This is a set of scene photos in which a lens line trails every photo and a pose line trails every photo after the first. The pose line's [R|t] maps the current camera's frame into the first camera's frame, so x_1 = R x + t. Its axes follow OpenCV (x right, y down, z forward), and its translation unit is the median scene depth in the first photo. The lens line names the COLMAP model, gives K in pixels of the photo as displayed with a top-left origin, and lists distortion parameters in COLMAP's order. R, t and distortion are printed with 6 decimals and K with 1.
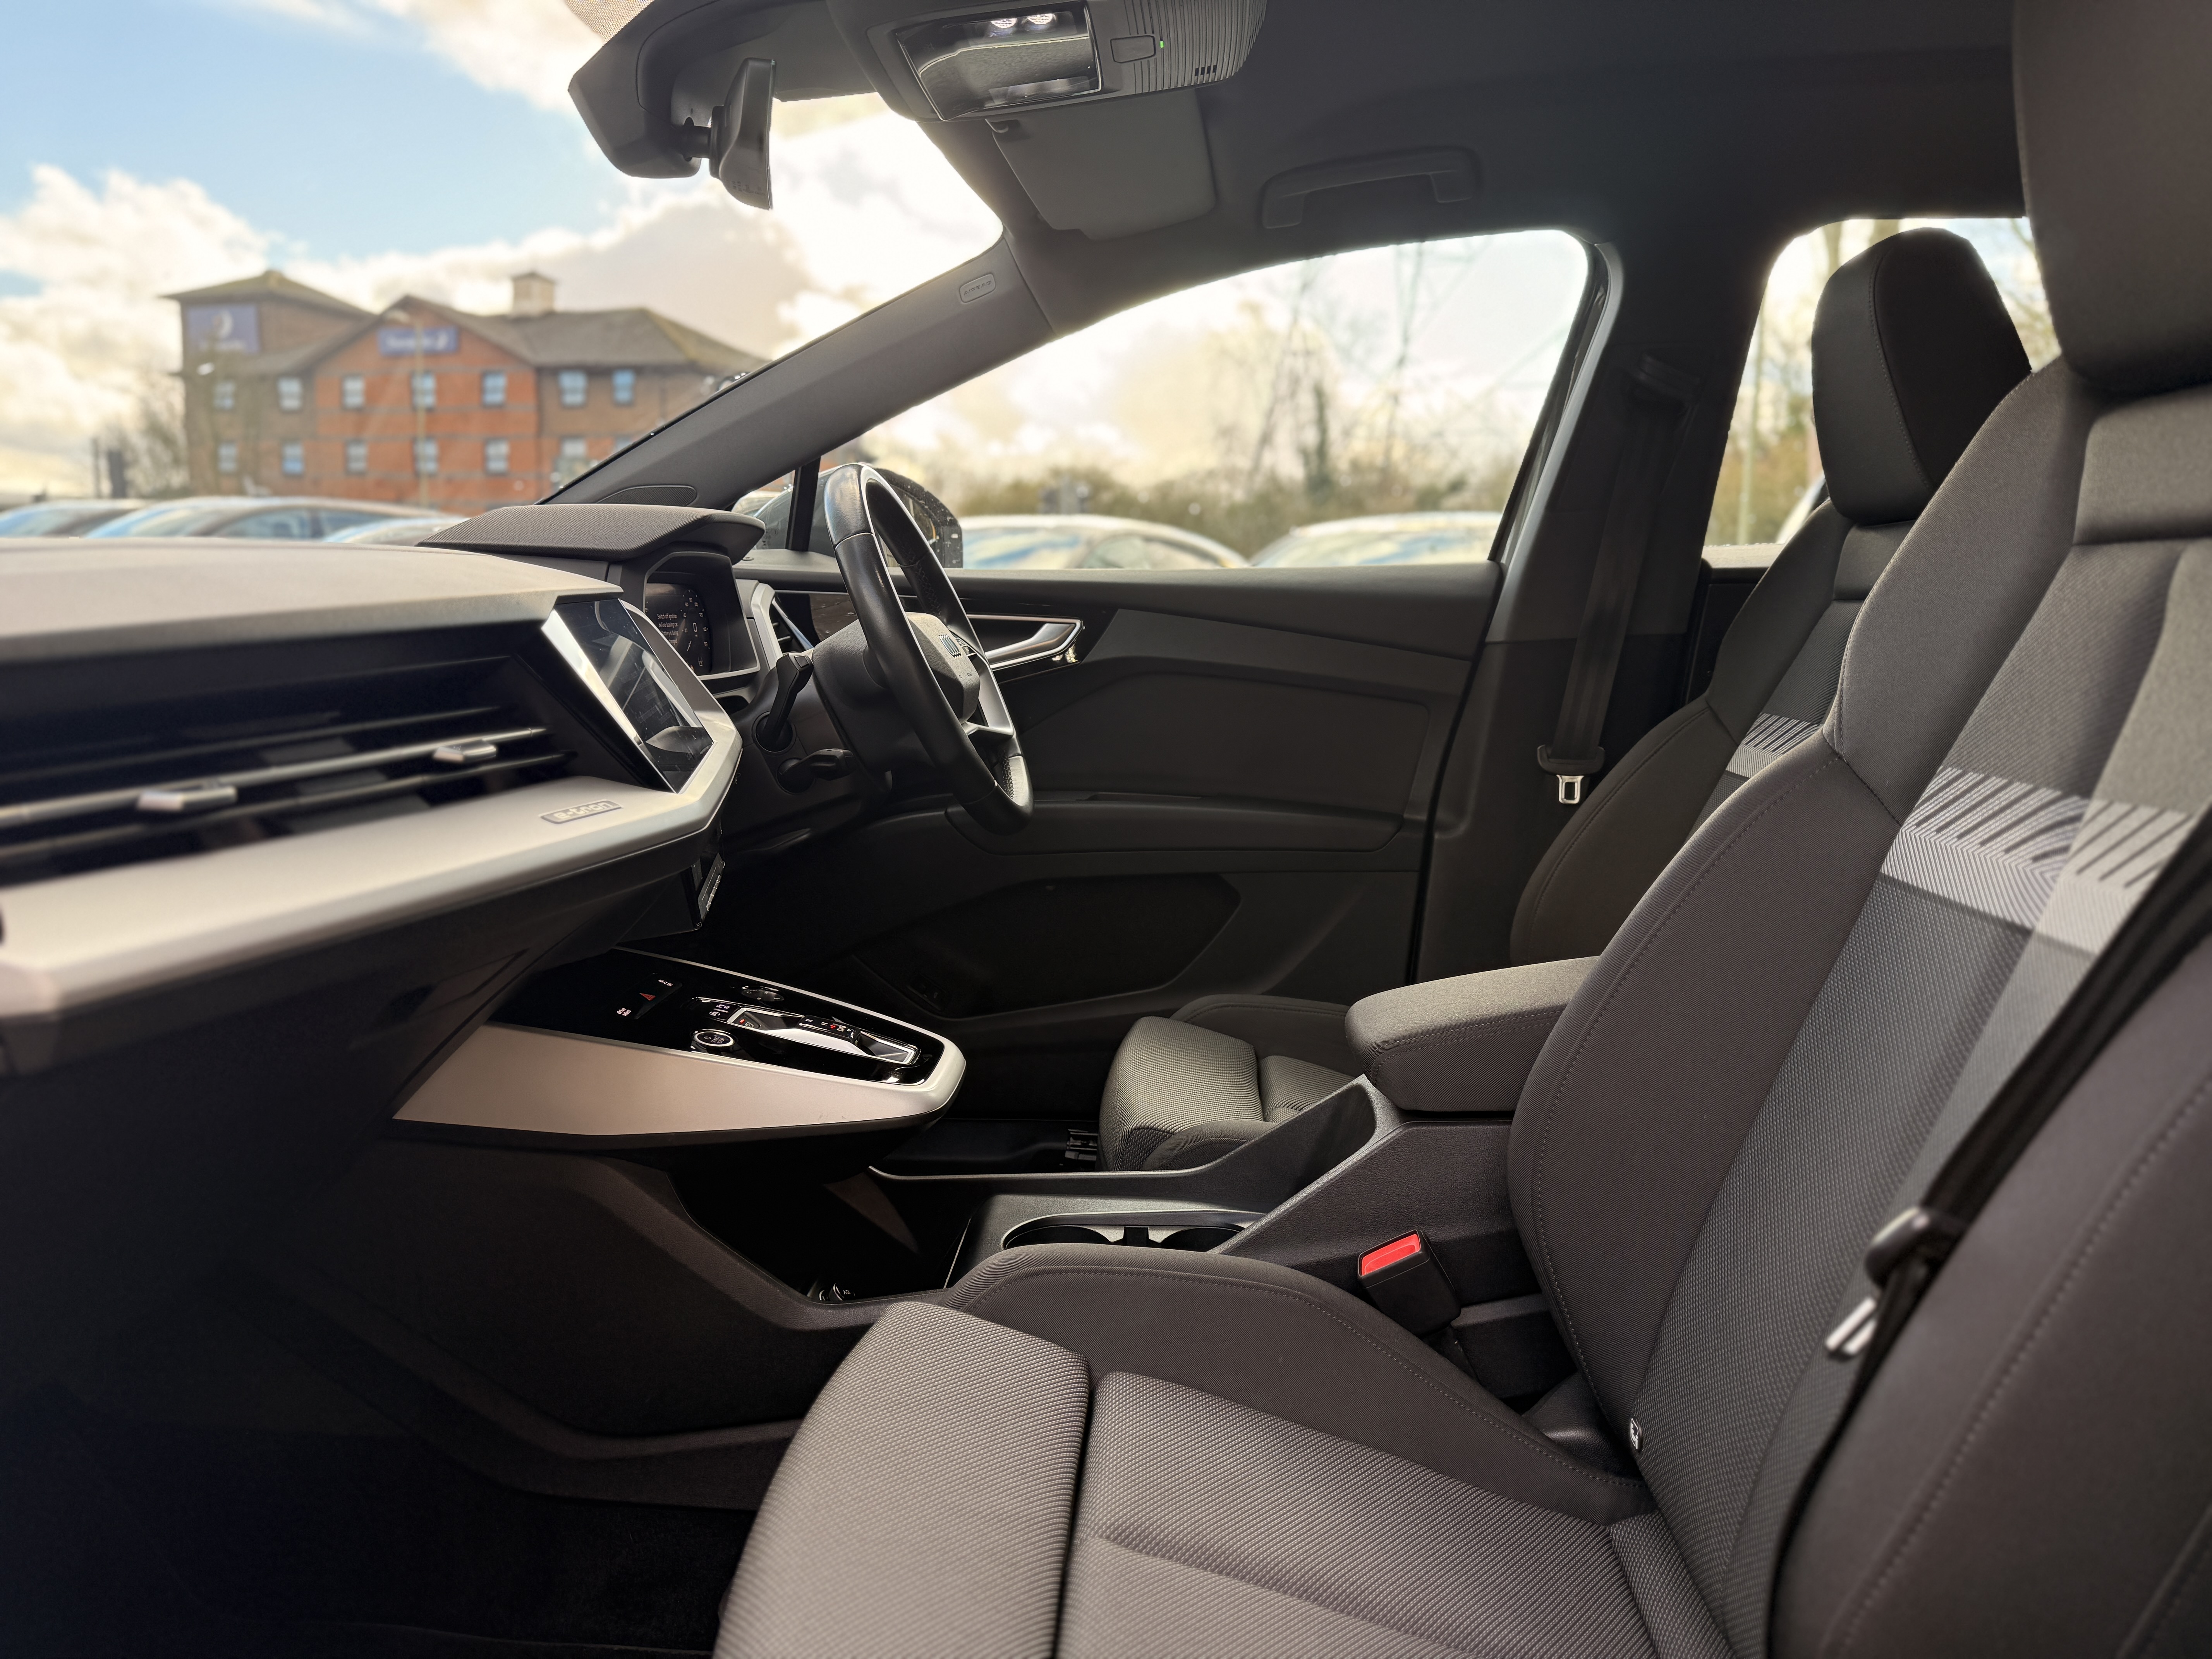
lens RADIAL K [[1558.5, 0, 1103.3], [0, 1558.5, 911.0], [0, 0, 1]] dist [0.041742, -0.067673]
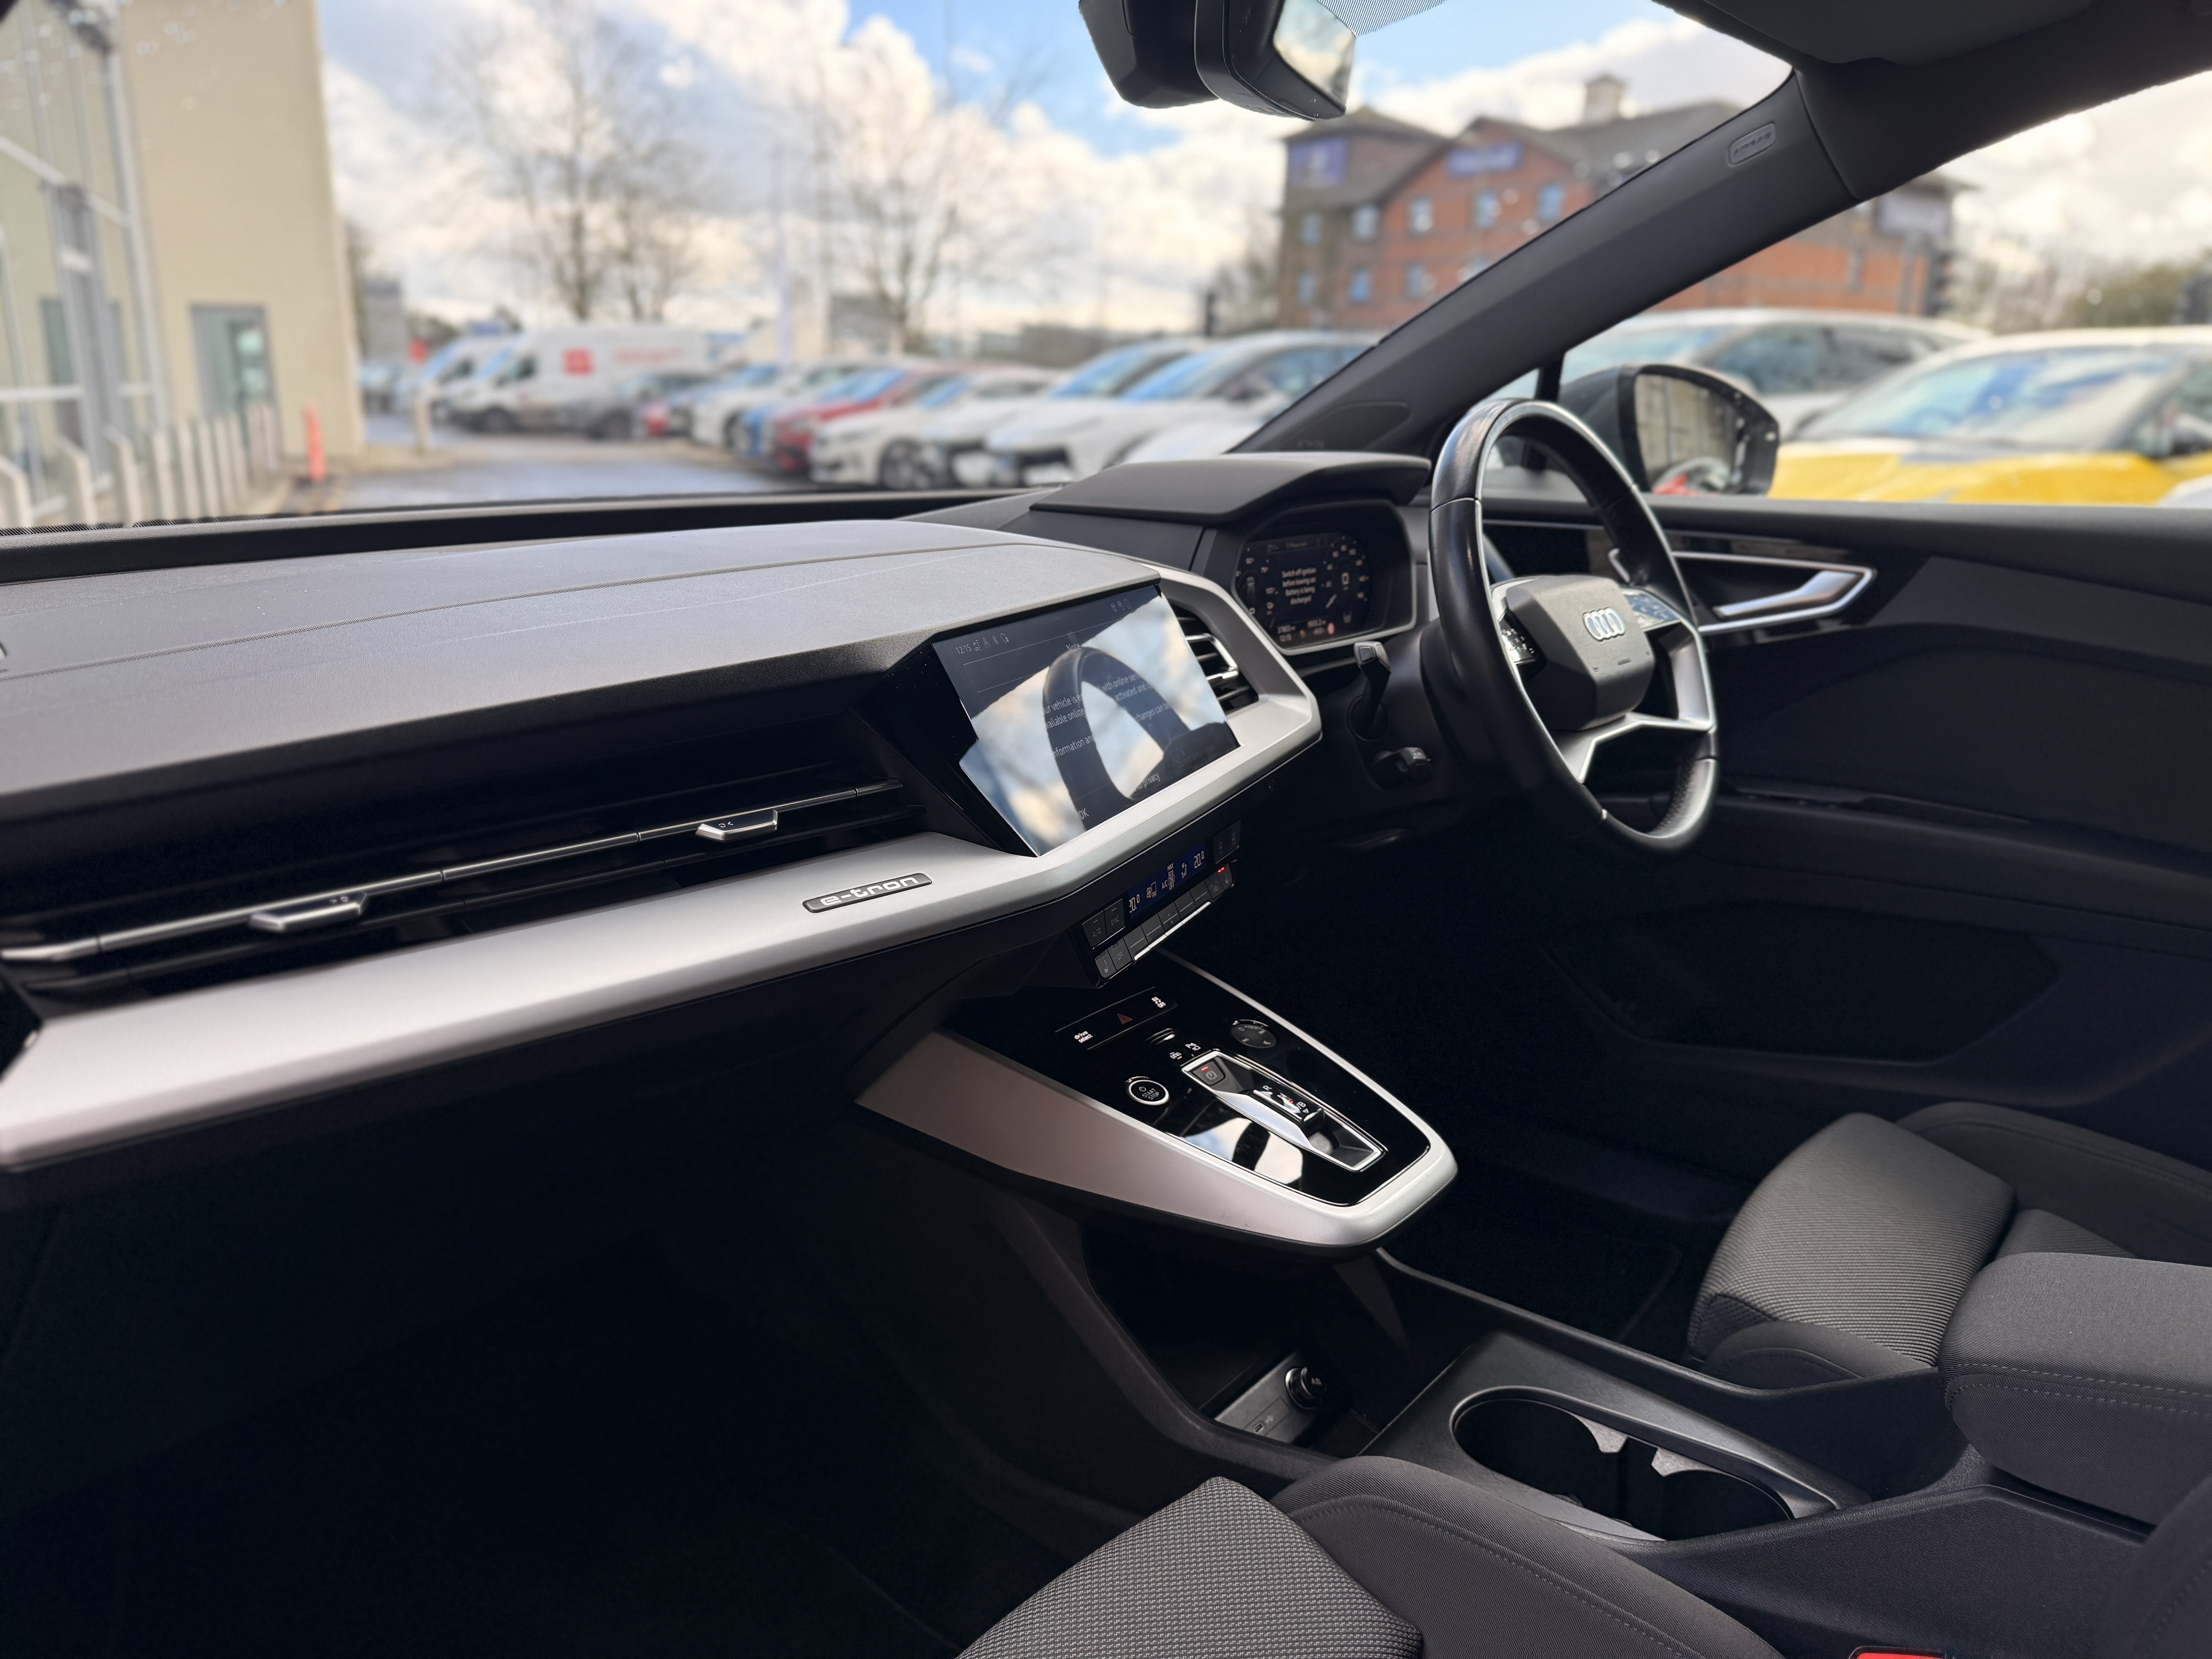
lens RADIAL K [[1558.5, 0, 1093.9], [0, 1558.5, 873.6], [0, 0, 1]] dist [0.041742, -0.067673]
pose [[0.810259, 0.159731, -0.563885, 0.131839], [-0.109364, 0.986451, 0.122284, -0.093073], [0.575777, -0.037413, 0.816750, 0.157773]]
